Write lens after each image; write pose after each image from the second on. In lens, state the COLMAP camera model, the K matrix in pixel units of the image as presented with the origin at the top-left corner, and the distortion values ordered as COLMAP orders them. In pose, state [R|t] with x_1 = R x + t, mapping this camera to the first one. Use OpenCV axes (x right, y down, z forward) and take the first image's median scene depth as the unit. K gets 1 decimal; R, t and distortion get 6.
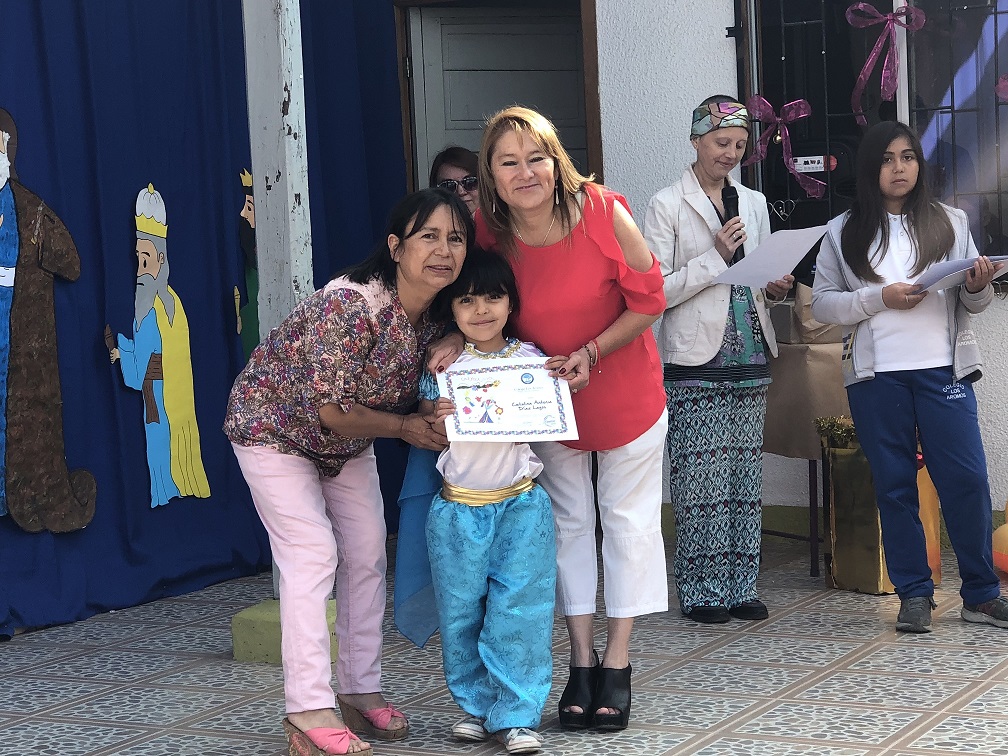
lens RADIAL K [[2247.0, 0, 505.3], [0, 2247.0, 374.0], [0, 0, 1]] dist [0.104721, 0.000000]
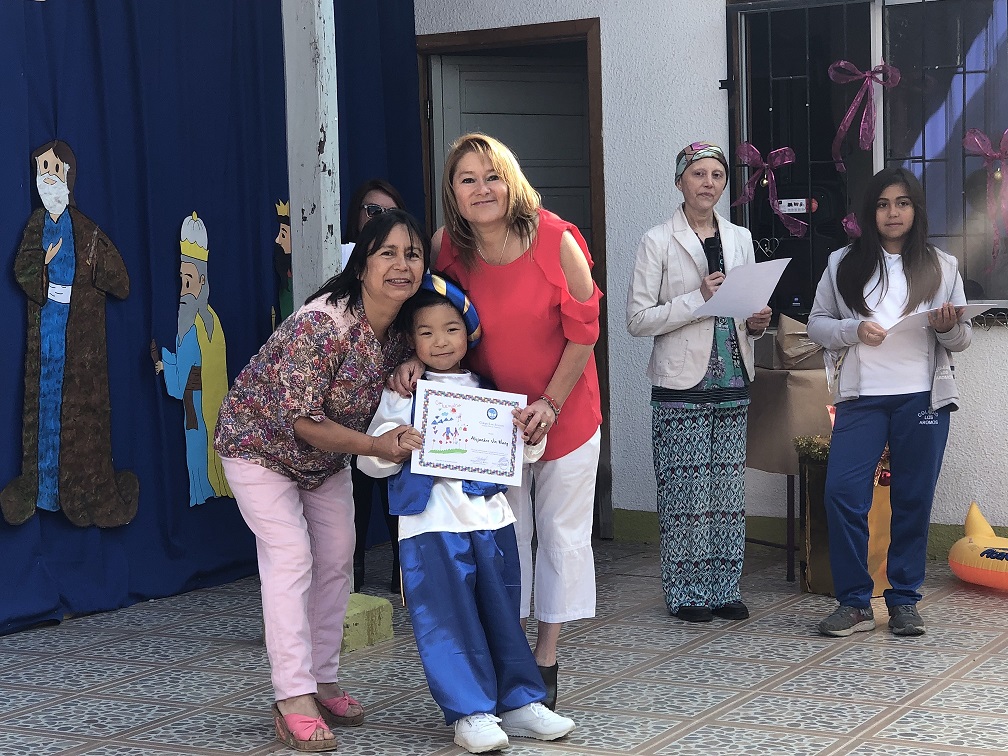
lens RADIAL K [[2133.4, 0, 503.9], [0, 2133.4, 379.4], [0, 0, 1]] dist [0.099217, 0.000000]
pose [[0.999764, 0.020149, 0.008170, -0.013542], [-0.020100, 0.999780, -0.005995, 0.000414], [-0.008289, 0.005829, 0.999949, -0.043897]]
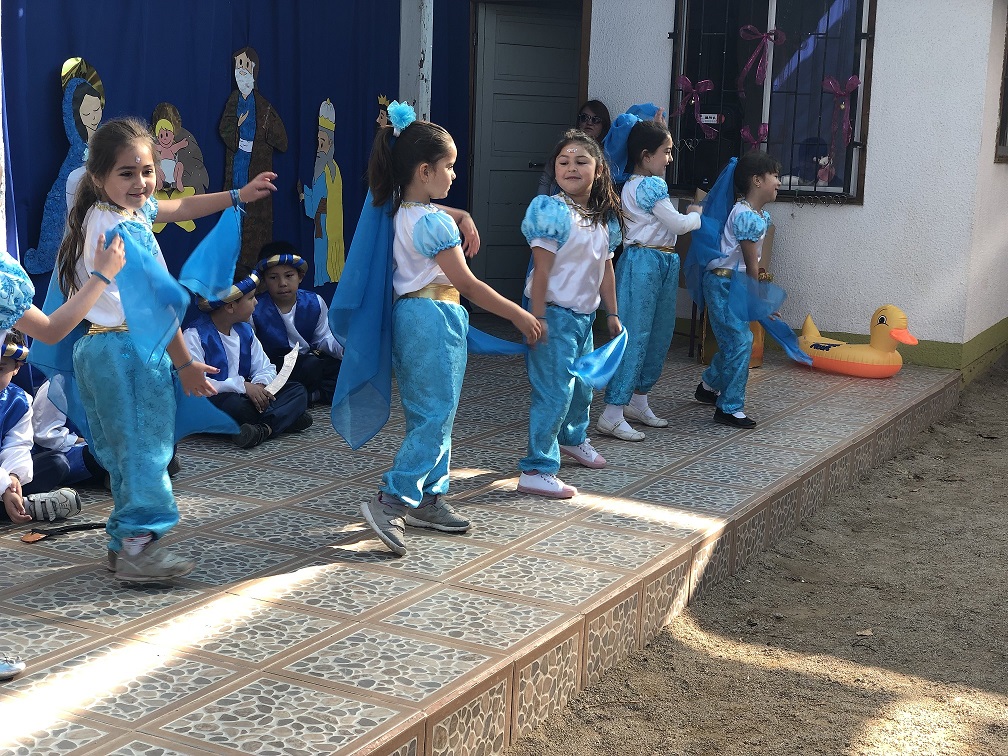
lens RADIAL K [[1741.9, 0, 466.9], [0, 1741.9, 396.0], [0, 0, 1]] dist [0.151299, 0.000000]
pose [[0.996113, 0.080504, 0.035748, -0.082803], [-0.083264, 0.992983, 0.083976, 0.019928], [-0.028737, -0.086626, 0.995826, -0.352808]]
